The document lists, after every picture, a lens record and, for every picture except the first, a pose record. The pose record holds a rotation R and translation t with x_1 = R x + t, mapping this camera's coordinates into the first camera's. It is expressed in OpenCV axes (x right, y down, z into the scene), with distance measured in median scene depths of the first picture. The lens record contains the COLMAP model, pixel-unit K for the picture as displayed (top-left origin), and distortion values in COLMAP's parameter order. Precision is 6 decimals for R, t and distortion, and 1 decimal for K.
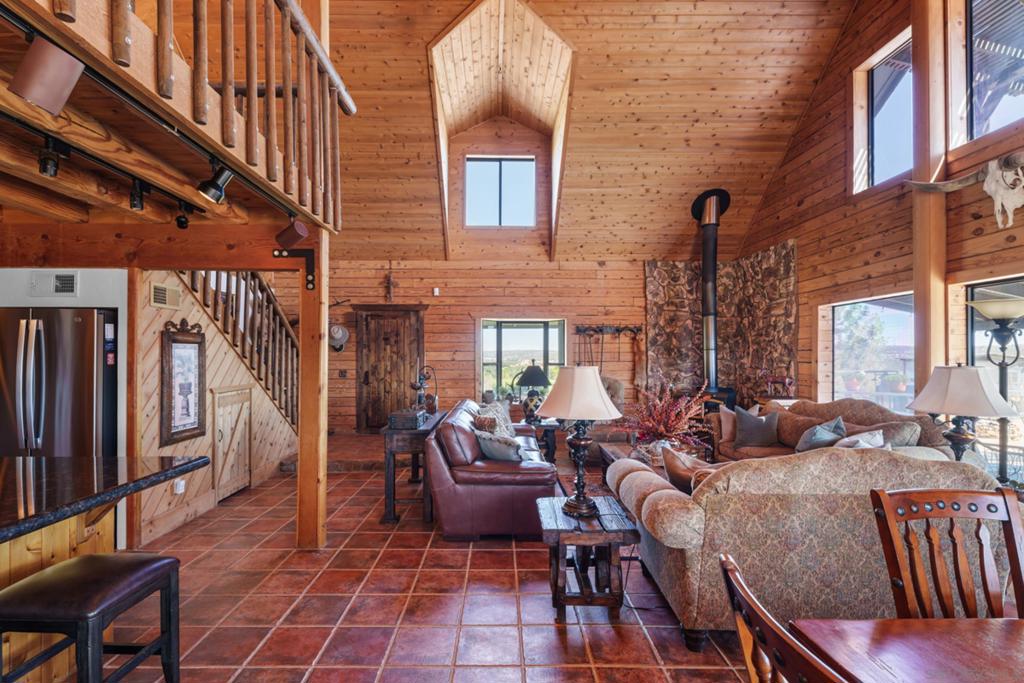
lens RADIAL K [[459.1, 0, 500.9], [0, 459.1, 354.0], [0, 0, 1]] dist [0.002795, -0.000628]
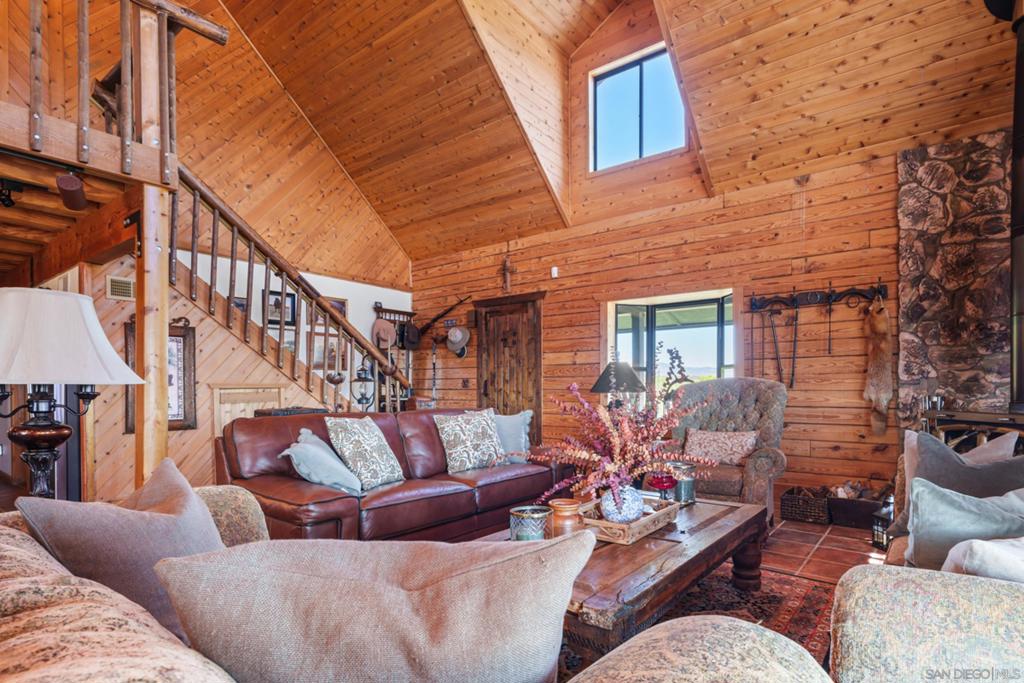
lens RADIAL K [[526.5, 0, 529.7], [0, 526.5, 391.3], [0, 0, 1]] dist [0.009411, 0.001893]
pose [[0.793162, 0.001214, -0.609010, 0.348293], [0.006915, 0.999916, 0.011000, 0.047817], [0.608972, -0.012937, 0.793086, 0.294668]]
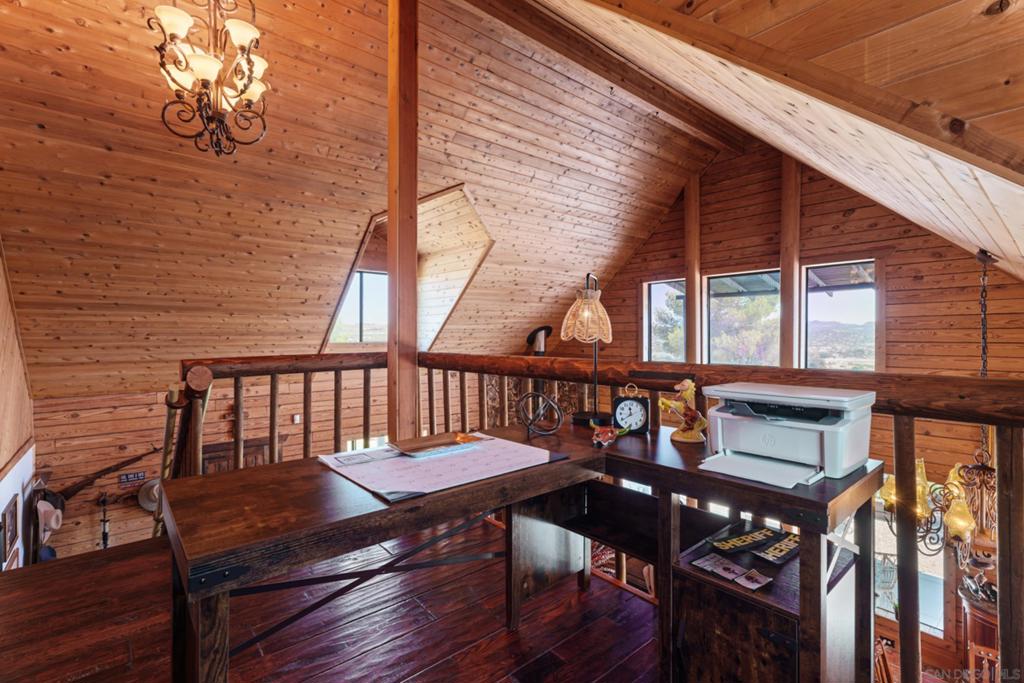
lens RADIAL K [[459.1, 0, 508.1], [0, 459.1, 336.6], [0, 0, 1]] dist [0.002795, -0.000628]
pose [[0.772063, -0.007033, 0.635507, -0.387793], [0.000750, 0.999948, 0.010154, -0.302983], [-0.635545, -0.007363, 0.772028, 0.059971]]
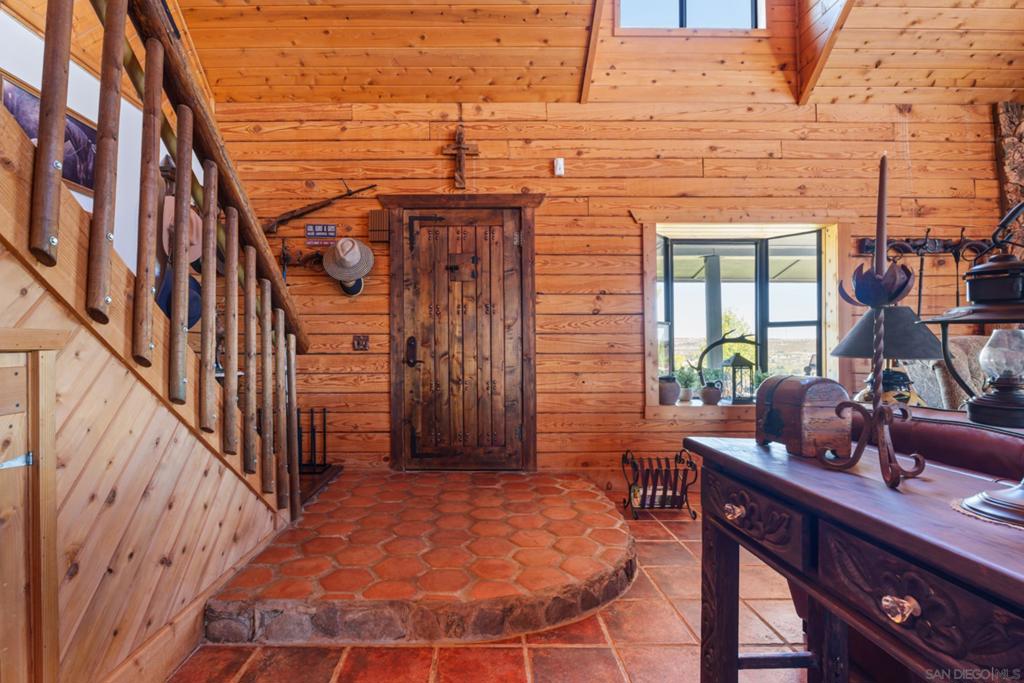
lens RADIAL K [[479.1, 0, 481.1], [0, 479.1, 347.6], [0, 0, 1]] dist [-0.010464, -0.000815]
pose [[0.999990, -0.004012, -0.002203, -0.220390], [0.004011, 0.999992, -0.000262, 0.048661], [0.002204, 0.000254, 0.999998, 0.511145]]
